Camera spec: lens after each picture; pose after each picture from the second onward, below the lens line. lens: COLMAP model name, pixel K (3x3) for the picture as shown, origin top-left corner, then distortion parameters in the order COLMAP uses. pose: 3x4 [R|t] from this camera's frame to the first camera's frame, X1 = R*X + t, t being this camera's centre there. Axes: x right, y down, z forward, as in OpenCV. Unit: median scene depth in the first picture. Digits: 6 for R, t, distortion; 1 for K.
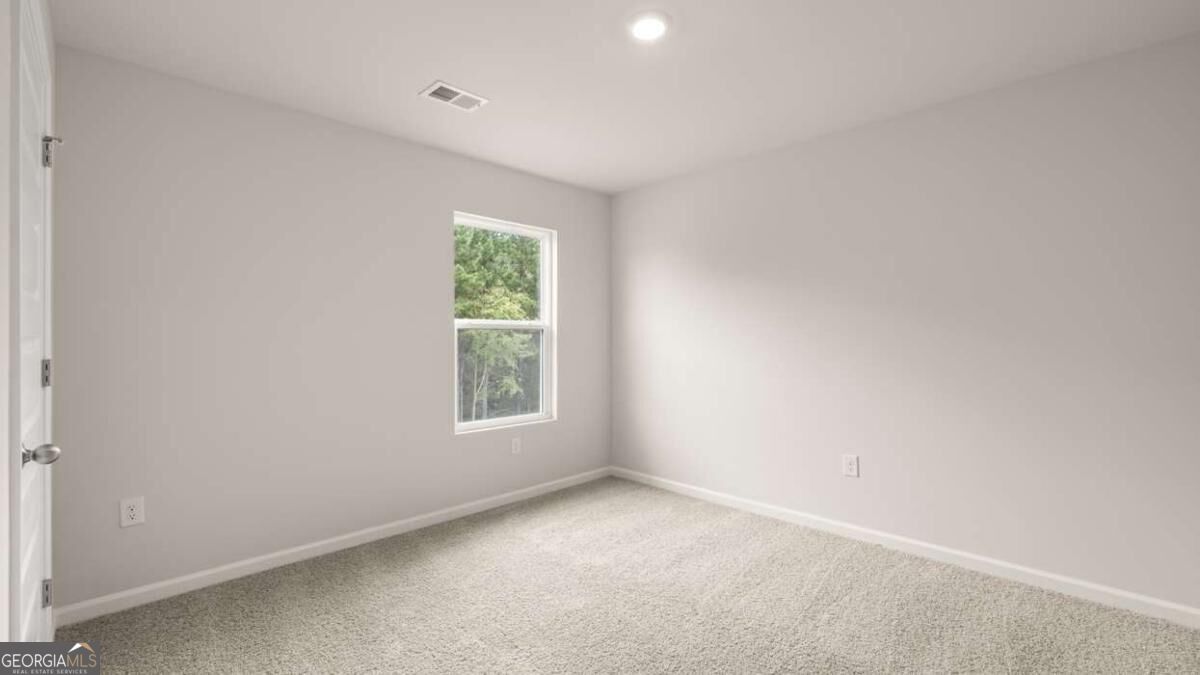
lens RADIAL K [[503.2, 0, 596.3], [0, 503.2, 338.1], [0, 0, 1]] dist [0.000865, -0.000183]
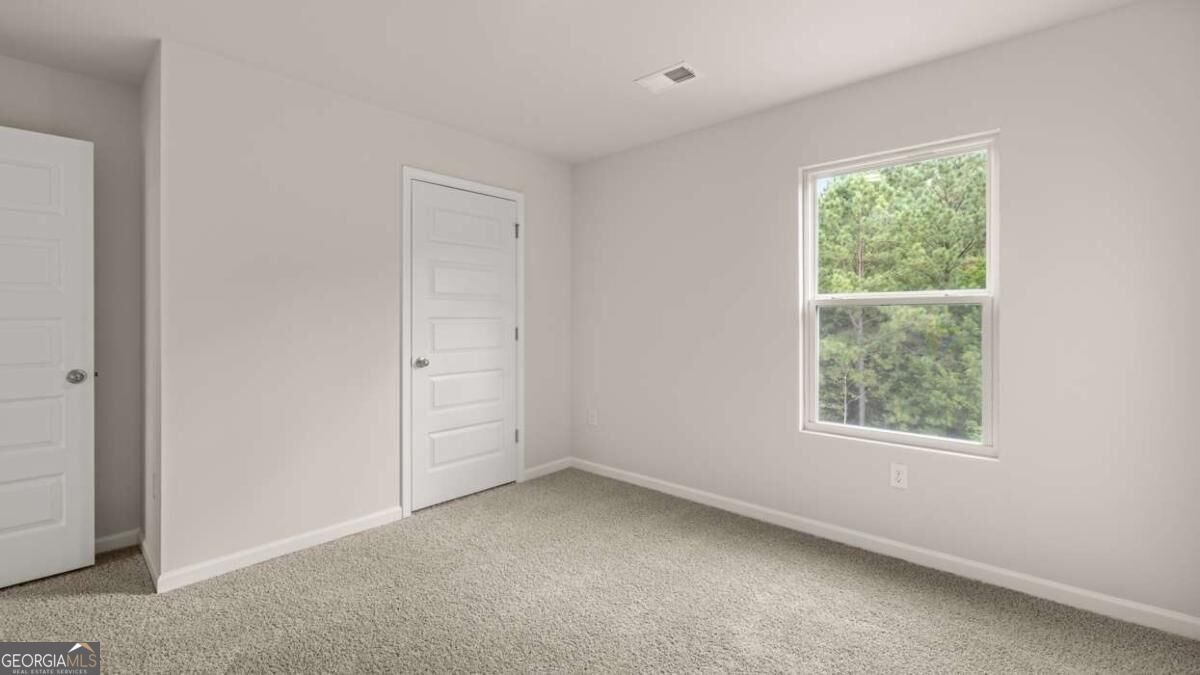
lens RADIAL K [[503.2, 0, 596.3], [0, 503.2, 338.1], [0, 0, 1]] dist [0.000865, -0.000183]
pose [[0.058689, 0.017864, -0.998116, 0.496480], [-0.007380, 0.999820, 0.017461, 0.022208], [0.998249, 0.006341, 0.058810, 0.569588]]
